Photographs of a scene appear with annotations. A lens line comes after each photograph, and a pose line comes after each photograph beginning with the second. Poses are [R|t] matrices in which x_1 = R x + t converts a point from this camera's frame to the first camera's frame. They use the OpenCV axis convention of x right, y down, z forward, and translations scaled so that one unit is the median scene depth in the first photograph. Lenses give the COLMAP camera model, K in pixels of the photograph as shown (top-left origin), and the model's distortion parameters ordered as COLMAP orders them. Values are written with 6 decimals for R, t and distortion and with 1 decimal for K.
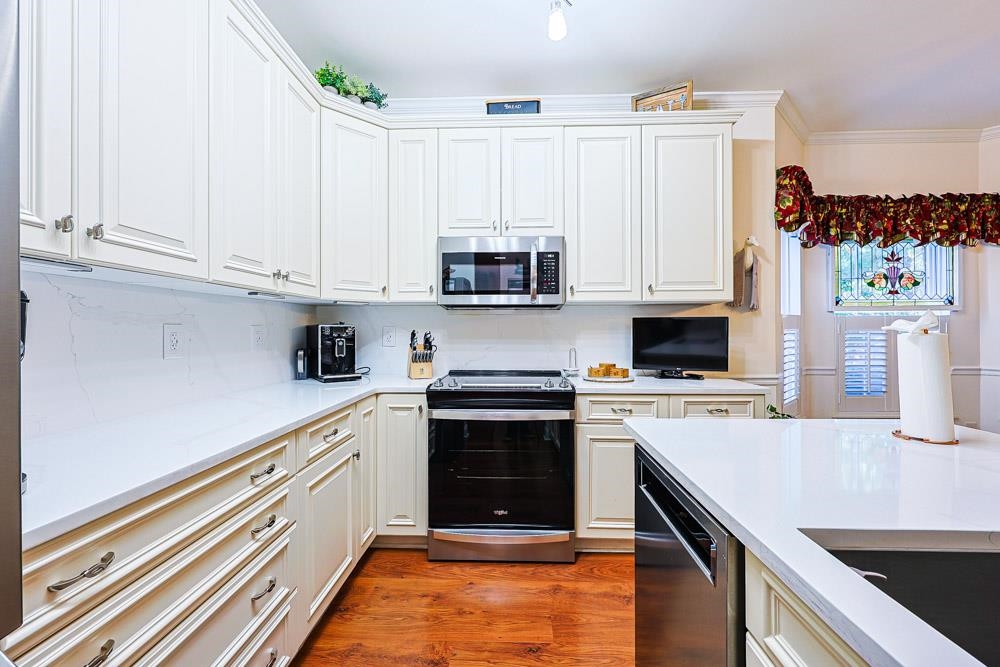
lens RADIAL K [[429.4, 0, 503.7], [0, 429.4, 330.9], [0, 0, 1]] dist [-0.001291, -0.000026]
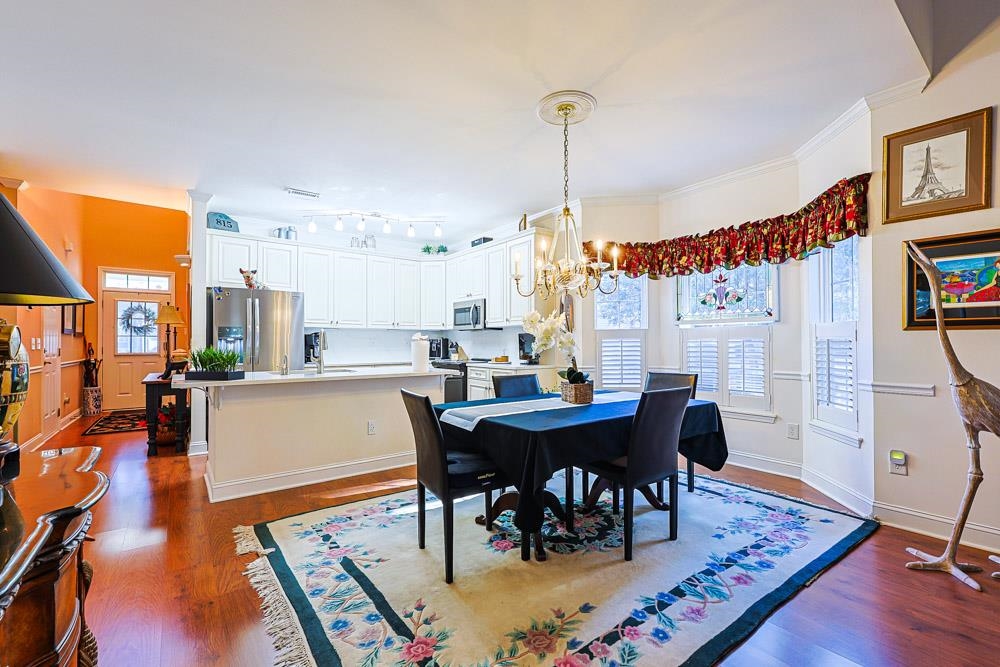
lens RADIAL K [[425.9, 0, 499.4], [0, 425.9, 340.4], [0, 0, 1]] dist [-0.002793, -0.000184]
pose [[0.628561, -0.004762, -0.777745, 1.888411], [-0.001374, 0.999973, -0.007233, 0.016197], [0.777759, 0.005615, 0.628538, -0.328494]]
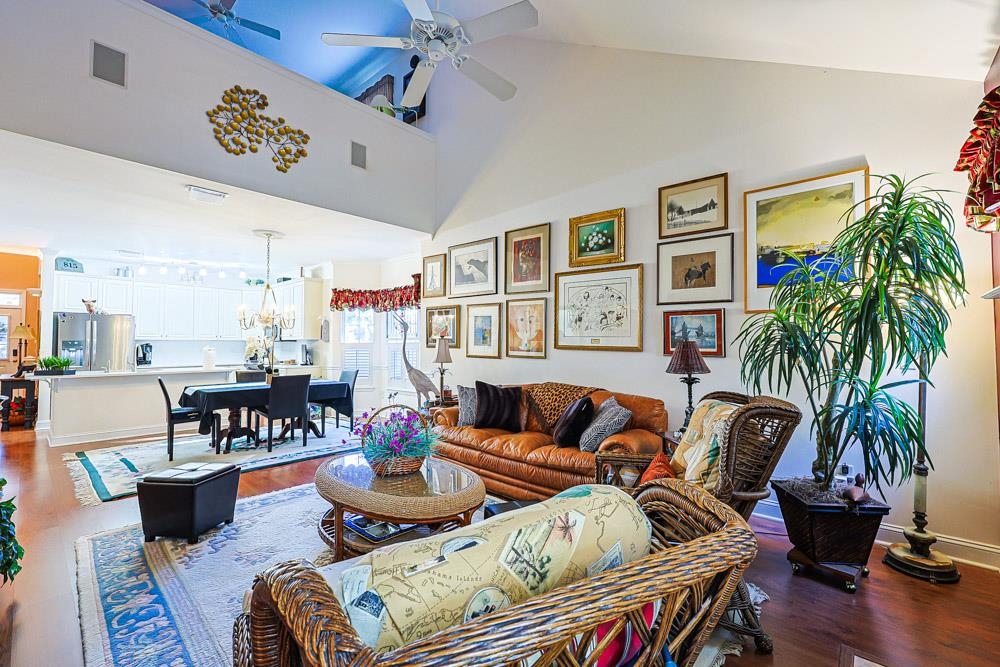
lens RADIAL K [[423.4, 0, 500.0], [0, 423.4, 333.5], [0, 0, 1]] dist [-0.000619, 0.000058]
pose [[0.767739, -0.016273, -0.640556, 3.494701], [-0.001706, 0.999622, -0.027440, -0.032190], [0.640760, 0.022159, 0.767421, -0.396490]]
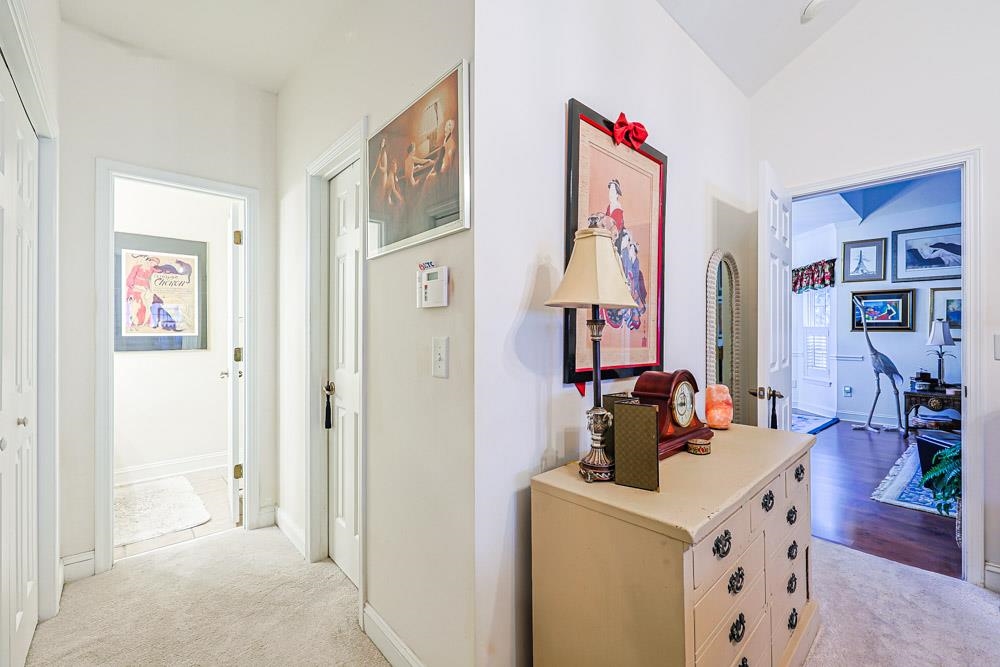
lens RADIAL K [[423.4, 0, 500.0], [0, 423.4, 333.5], [0, 0, 1]] dist [-0.000619, 0.000058]
pose [[0.695608, 0.001011, -0.718421, 2.033658], [-0.003114, 0.999994, -0.001609, 0.002678], [0.718415, 0.003357, 0.695607, -1.905466]]
